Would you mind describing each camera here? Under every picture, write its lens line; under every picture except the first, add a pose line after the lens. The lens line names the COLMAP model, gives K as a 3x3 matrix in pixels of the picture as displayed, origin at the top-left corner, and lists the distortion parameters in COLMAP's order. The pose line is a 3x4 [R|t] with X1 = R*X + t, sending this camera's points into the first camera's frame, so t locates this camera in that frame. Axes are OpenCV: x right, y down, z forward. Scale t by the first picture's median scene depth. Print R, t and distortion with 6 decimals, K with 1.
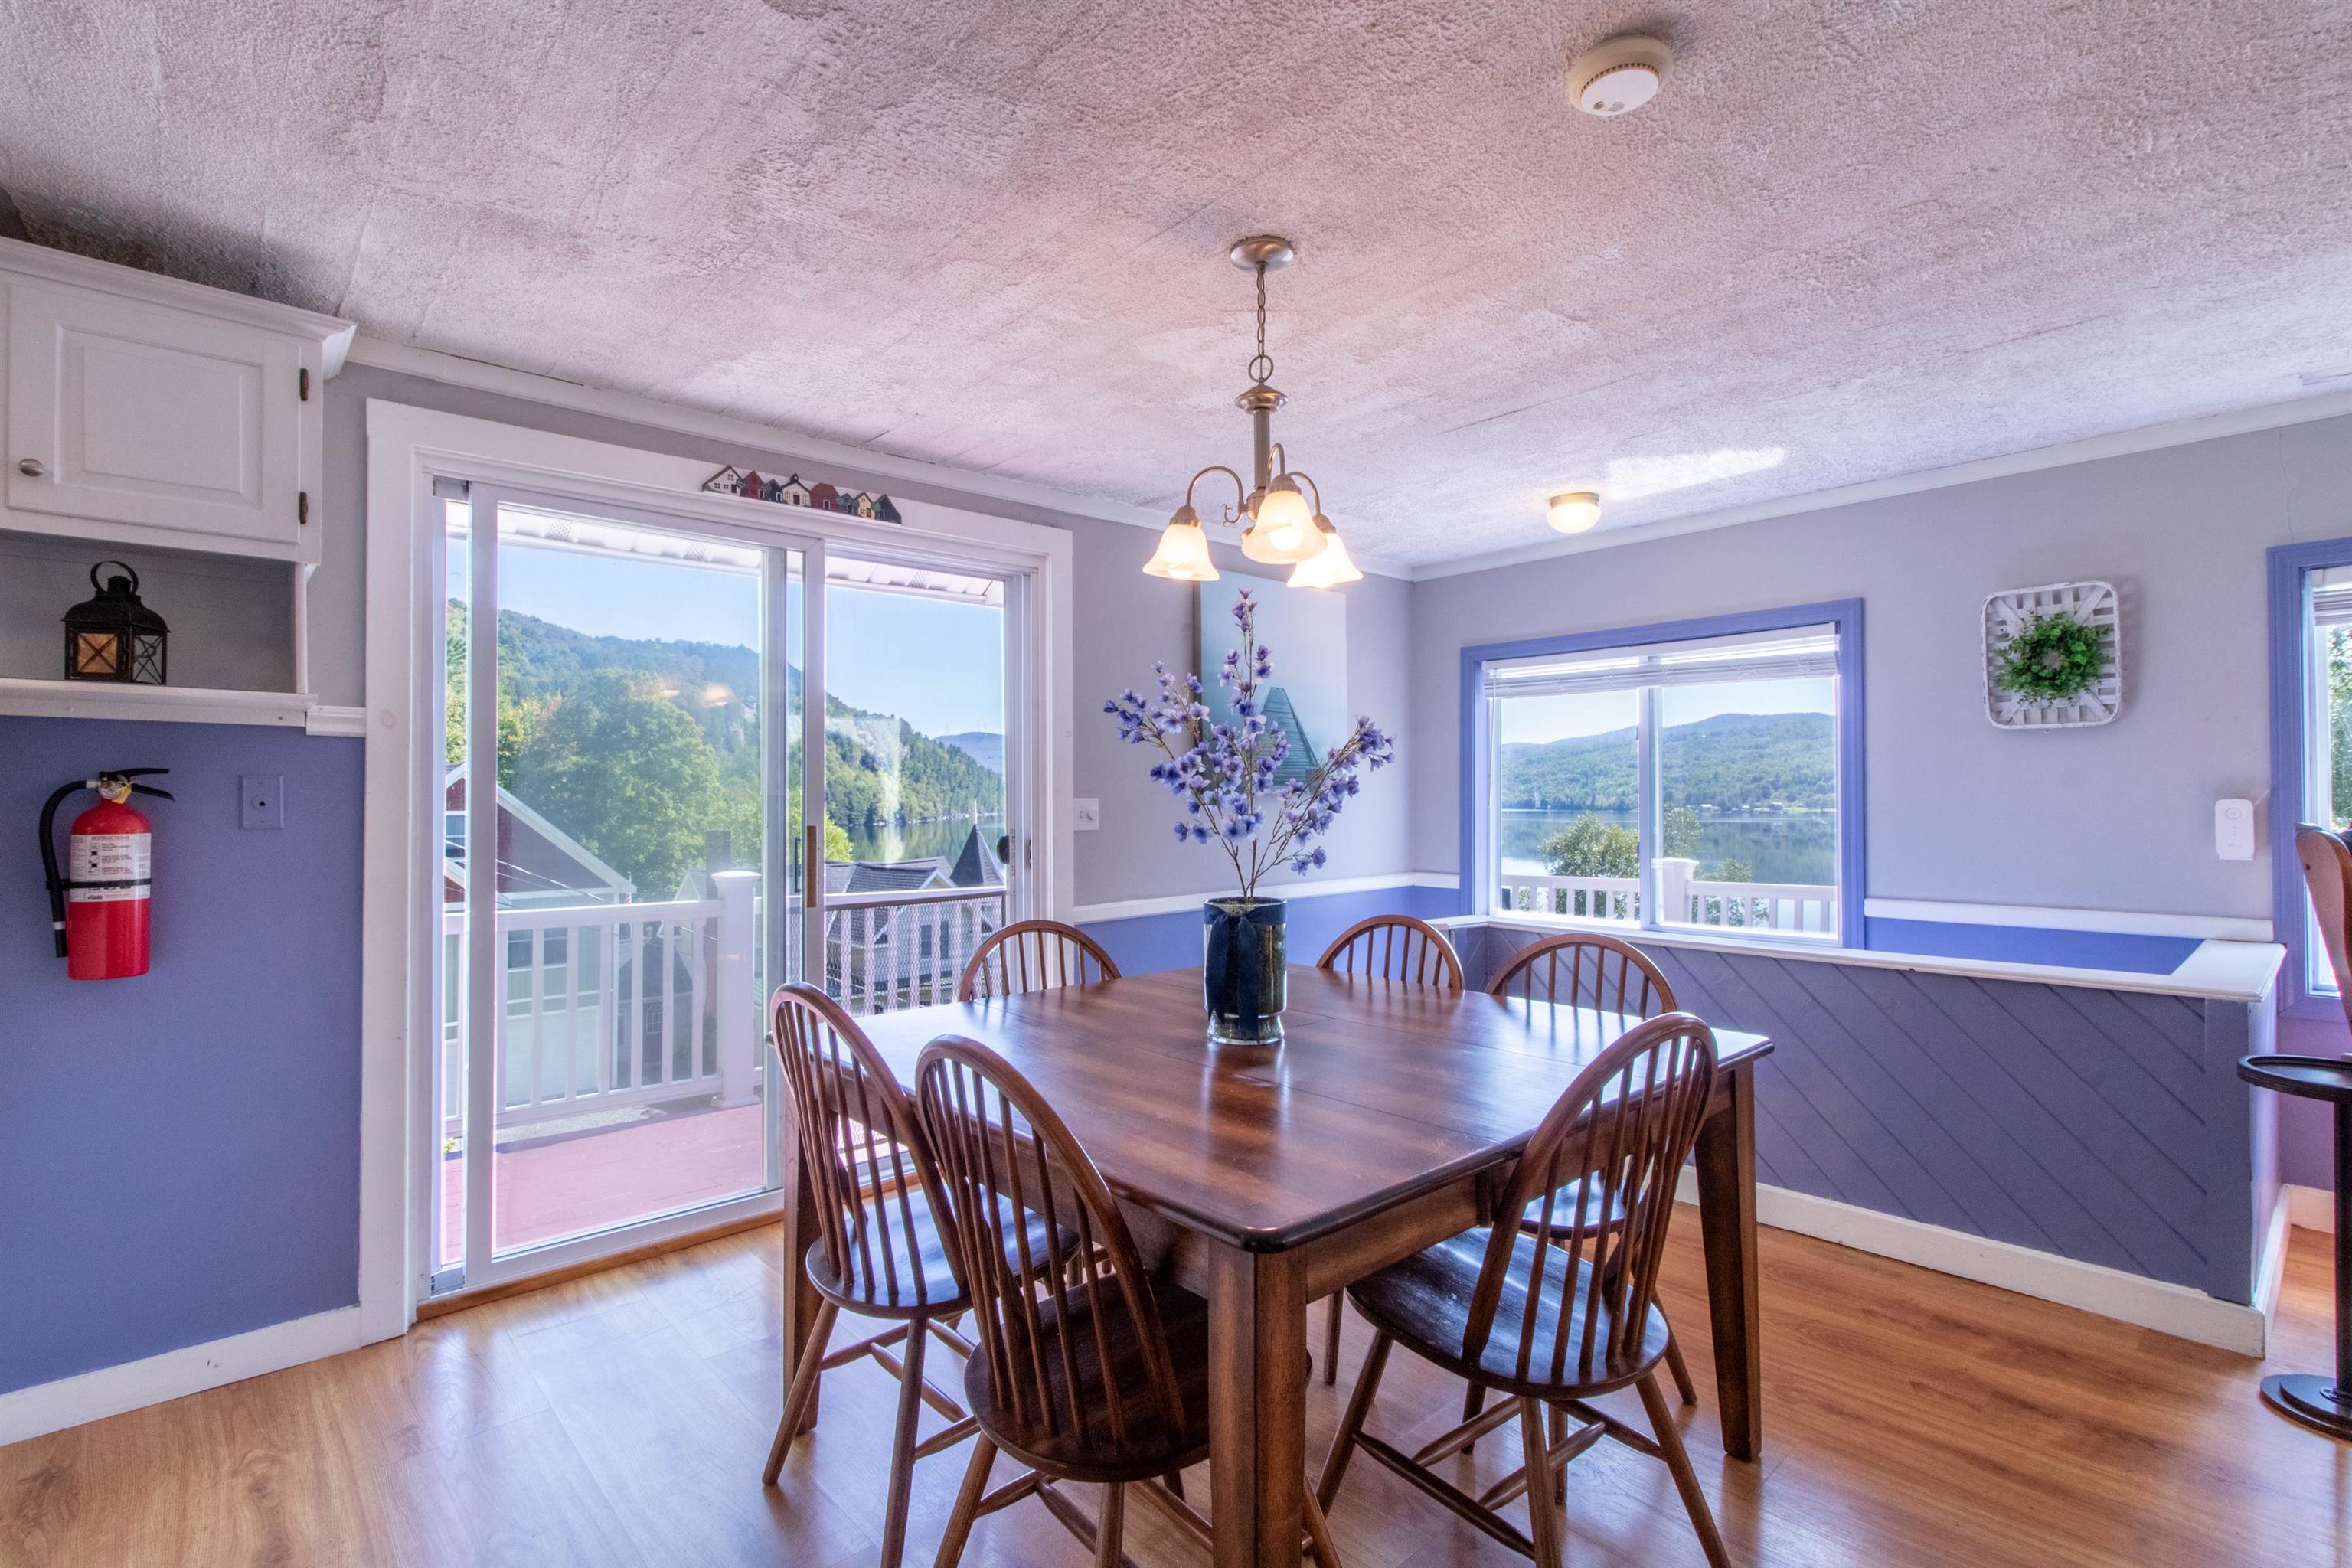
lens RADIAL K [[1100.8, 0, 1176.0], [0, 1100.8, 784.0], [0, 0, 1]] dist [0.000277, 0.001306]
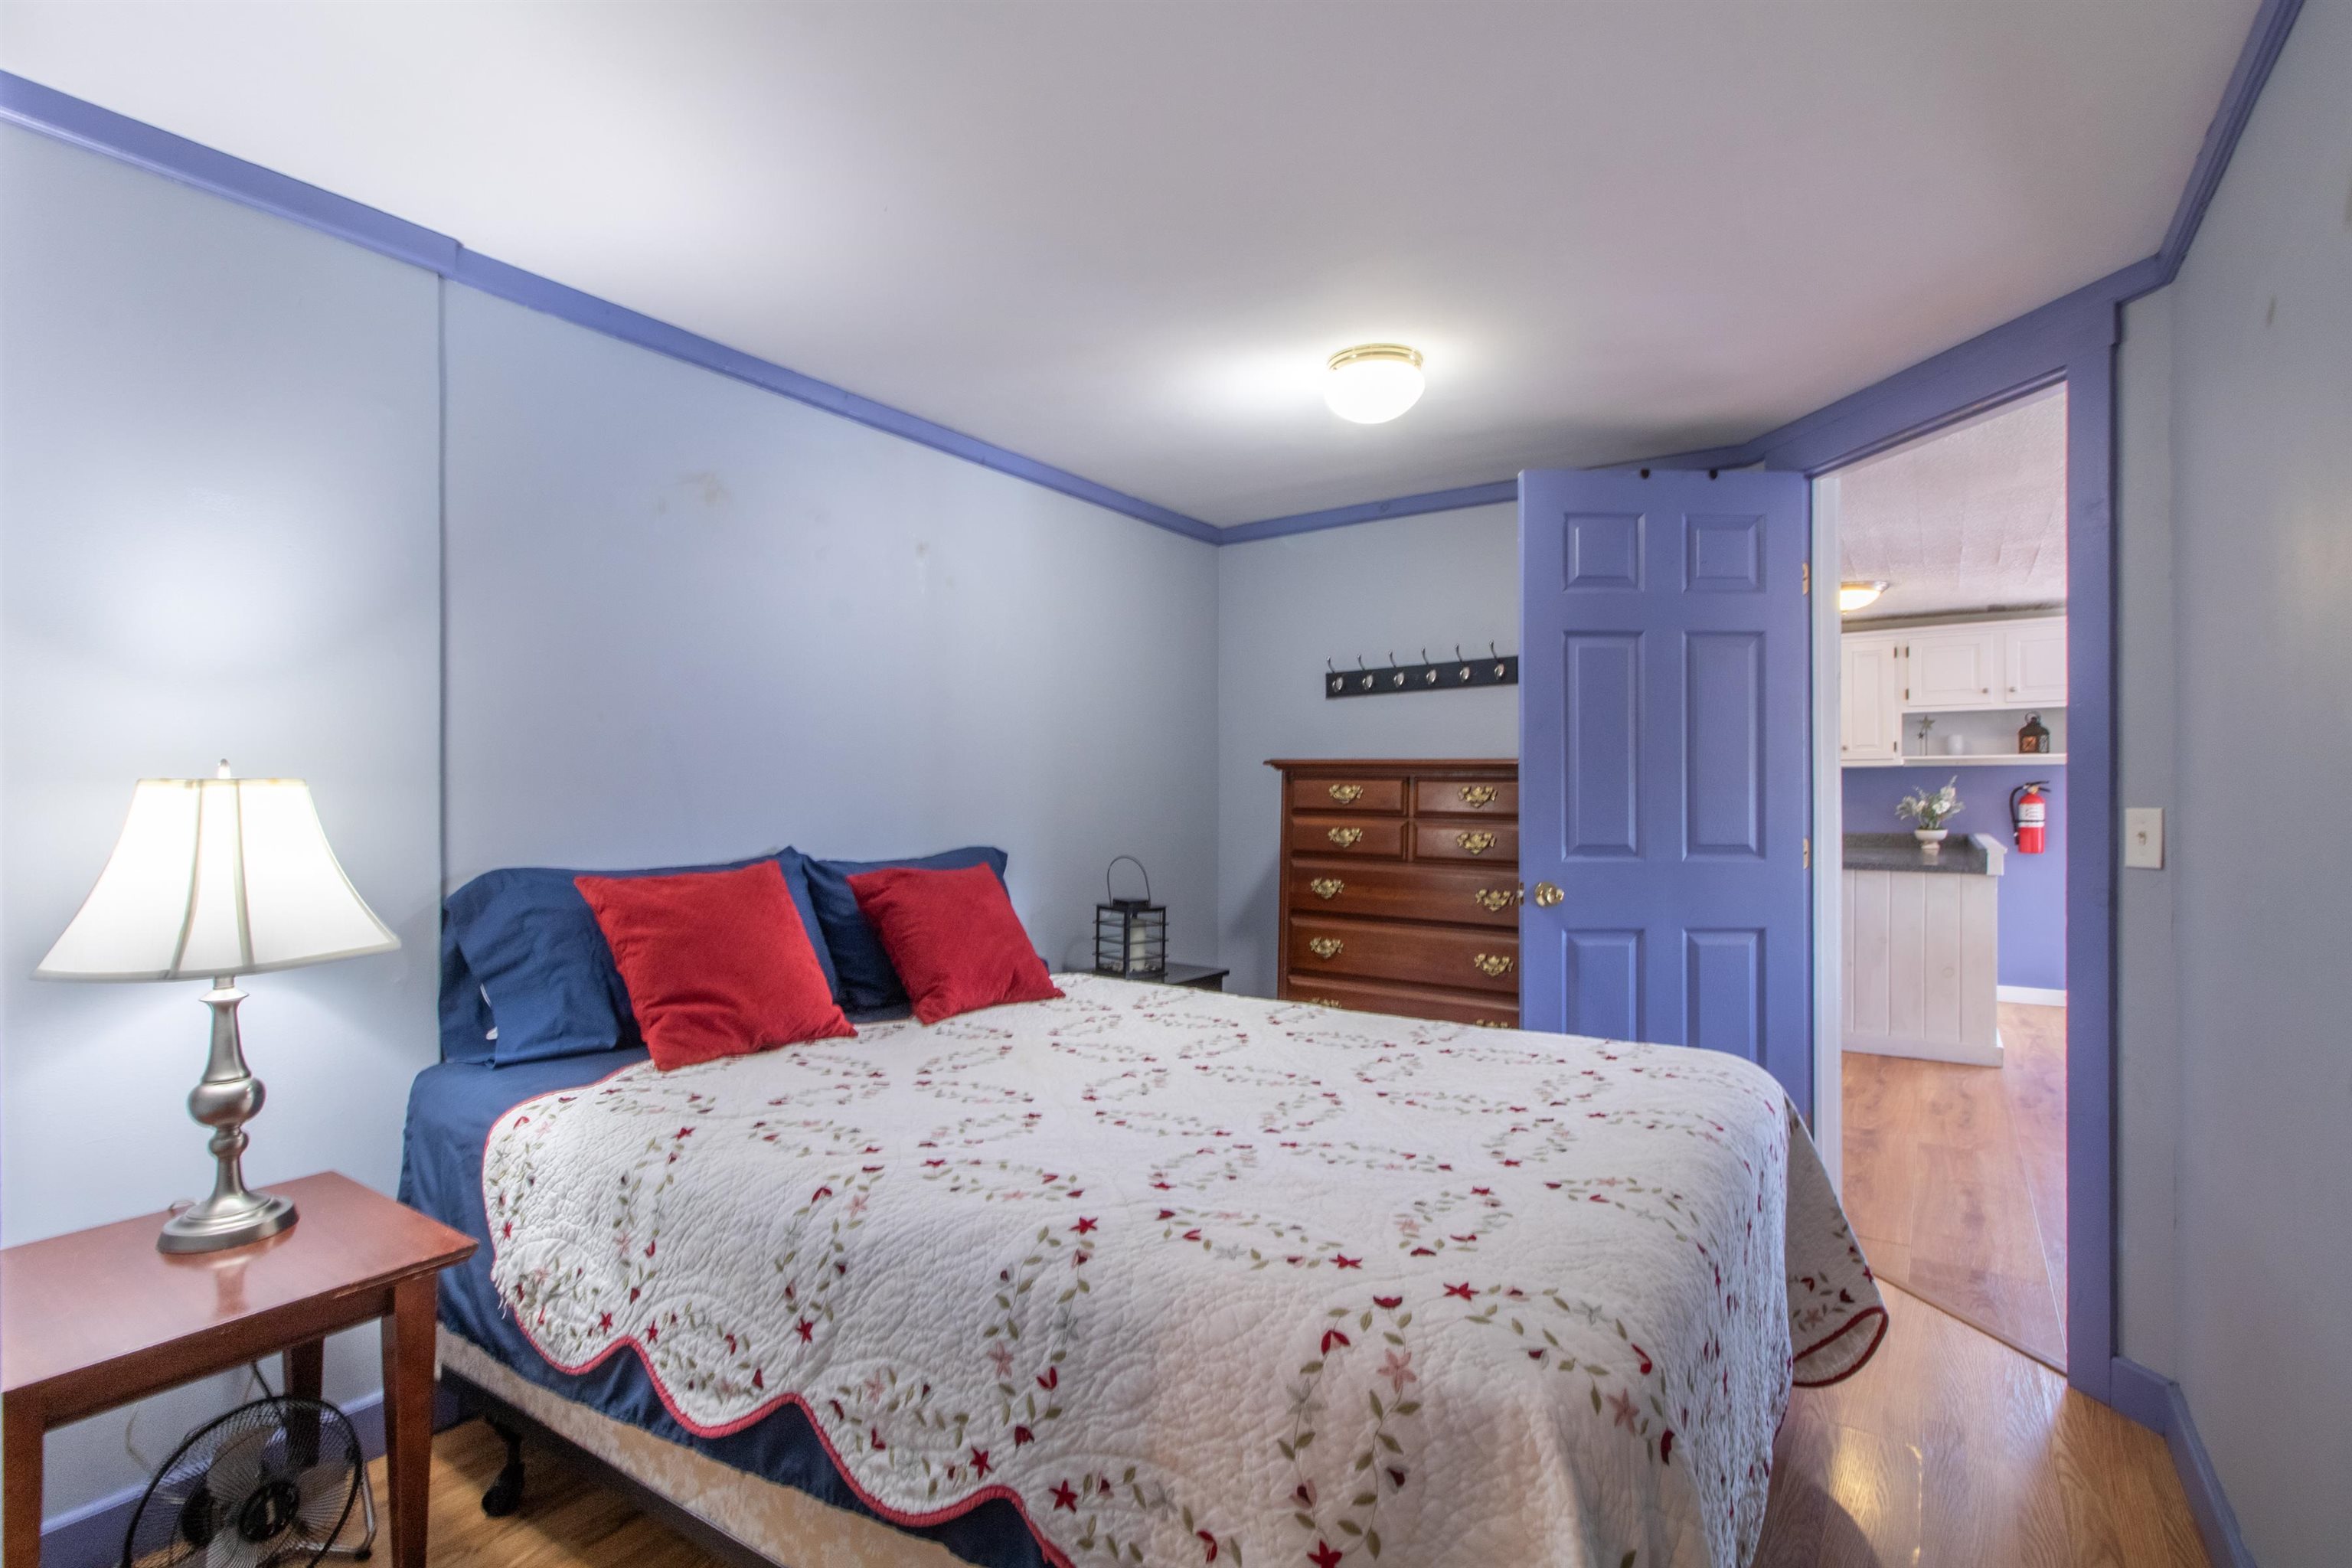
lens RADIAL K [[1084.2, 0, 1177.8], [0, 1084.2, 826.6], [0, 0, 1]] dist [0.000137, 0.000020]
pose [[0.215343, 0.005862, -0.976521, 1.025275], [0.014952, 0.999845, 0.009299, 0.033291], [0.976424, -0.016604, 0.215222, -1.383472]]
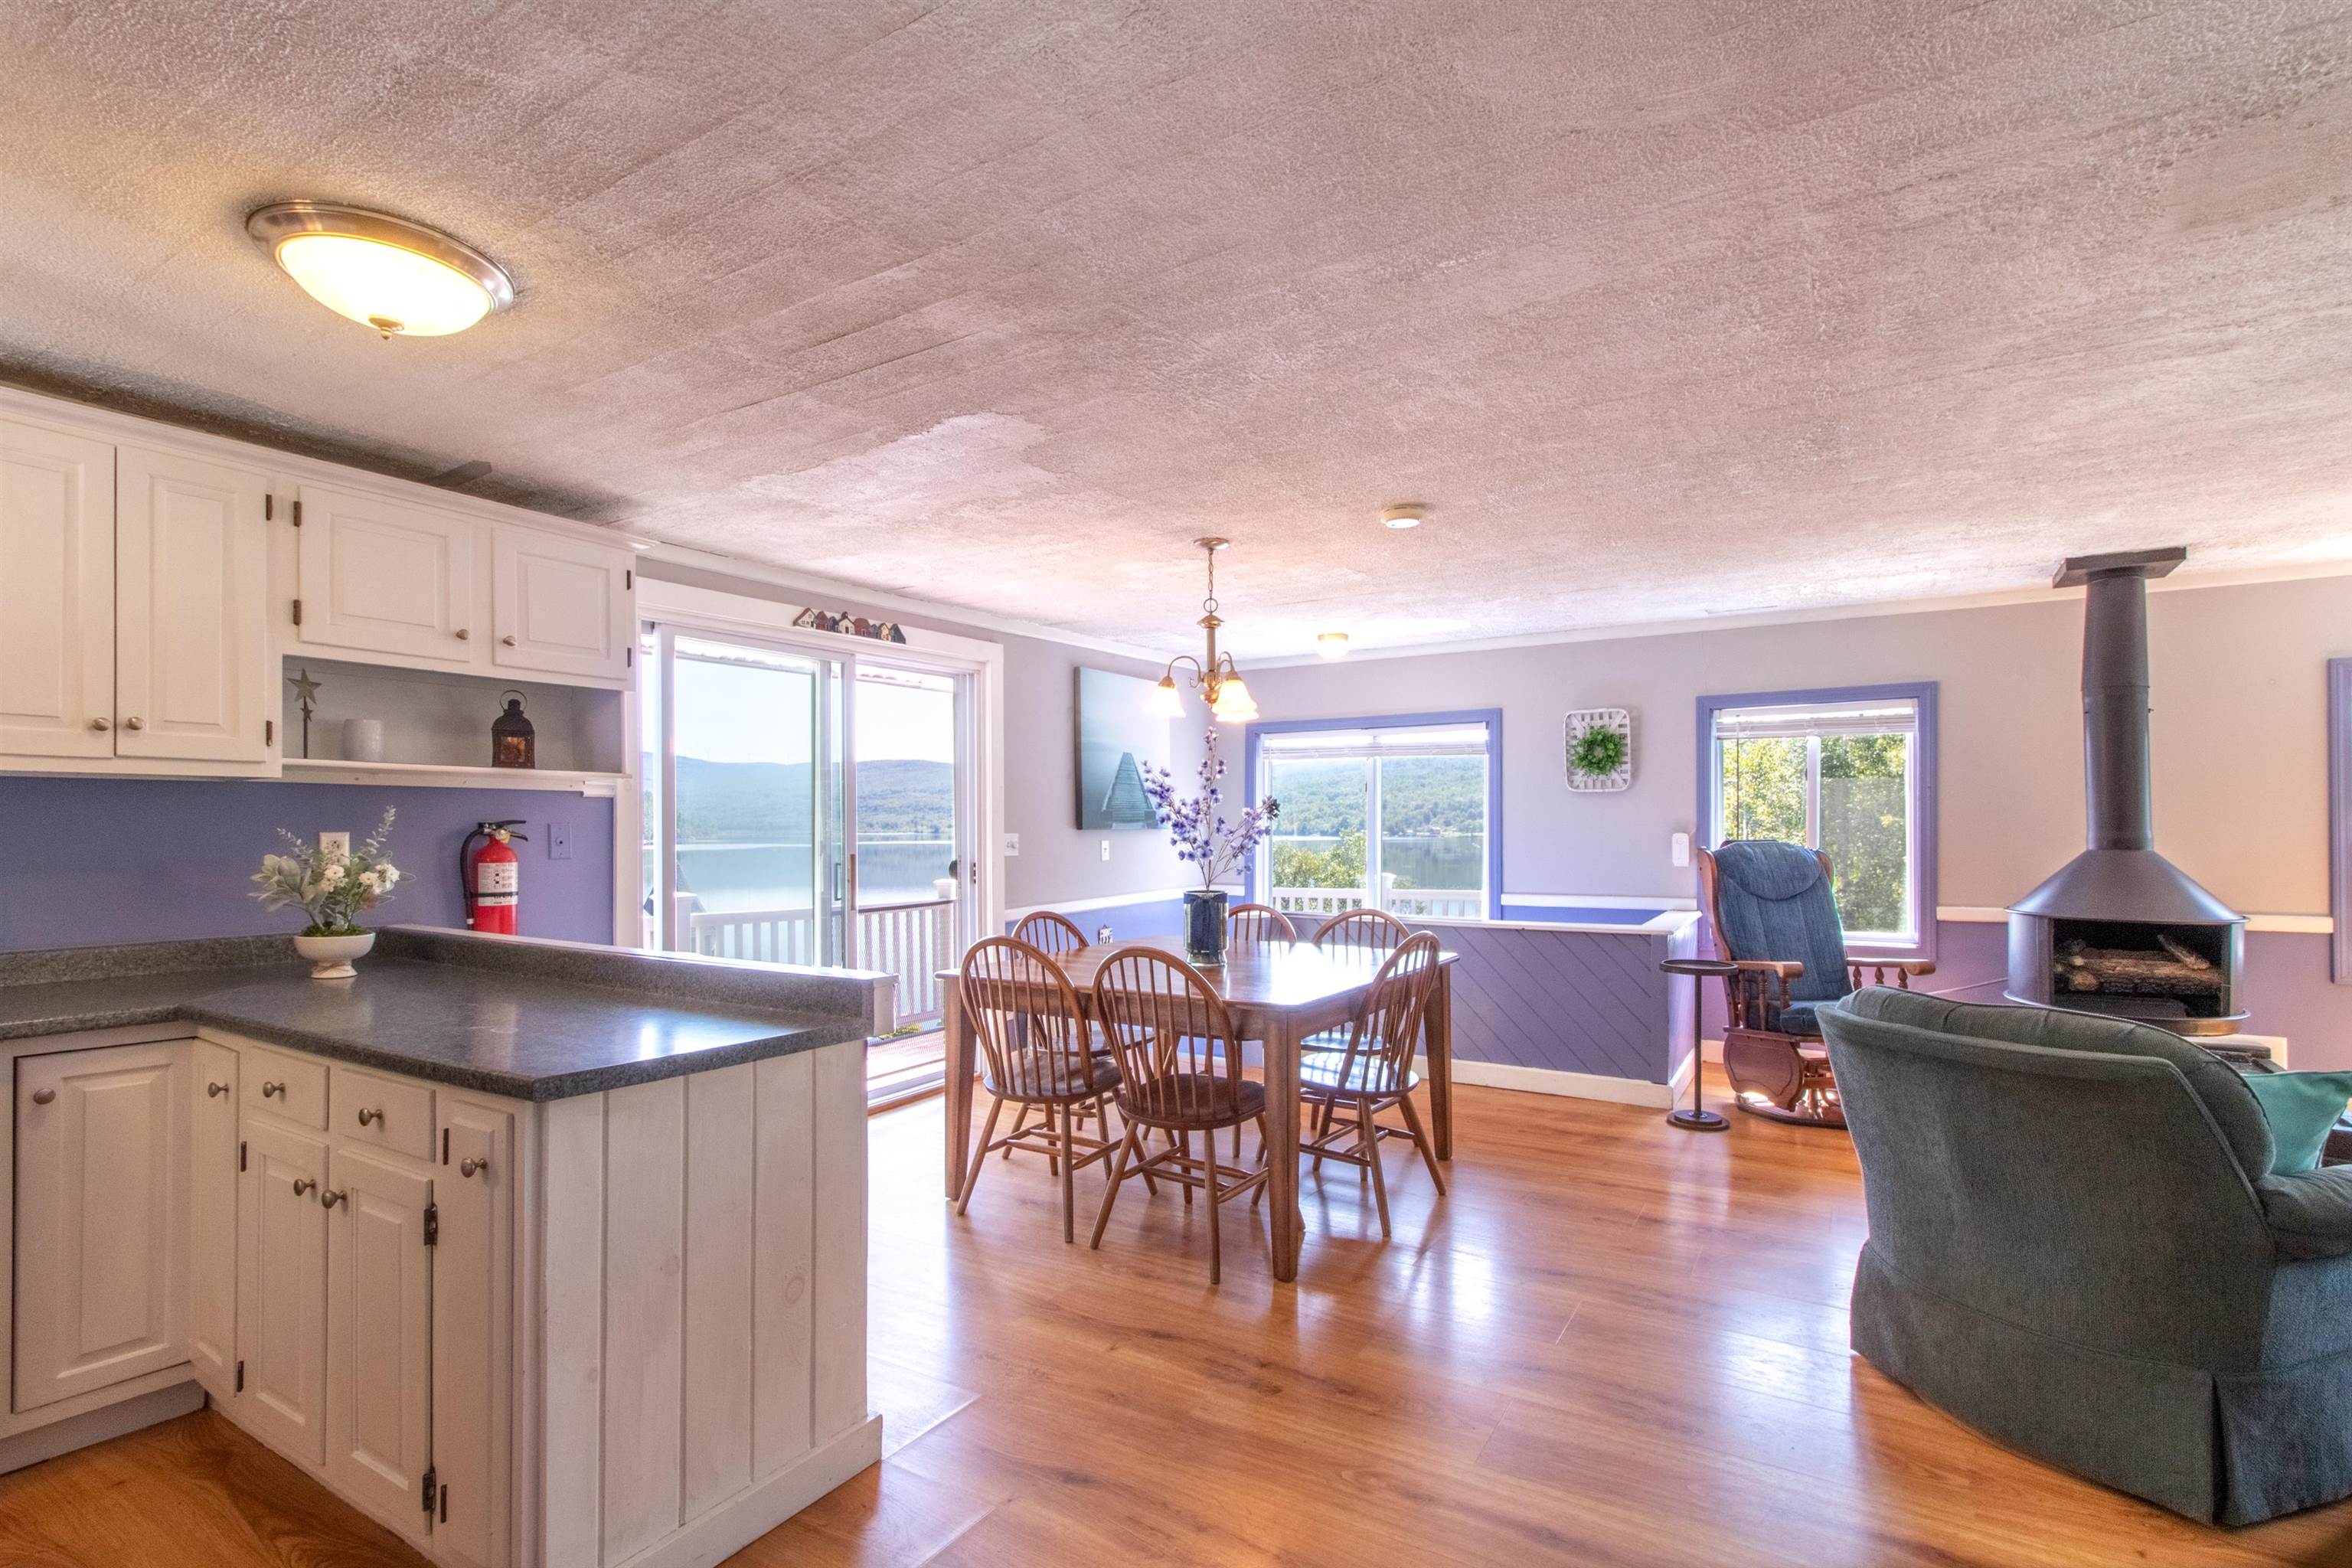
lens RADIAL K [[1137.3, 0, 1143.7], [0, 1137.3, 820.9], [0, 0, 1]] dist [-0.001613, -0.000115]
pose [[0.968875, -0.000646, 0.247550, -0.357984], [-0.002139, 0.999937, 0.010984, -0.025013], [-0.247541, -0.011172, 0.968813, -0.587496]]
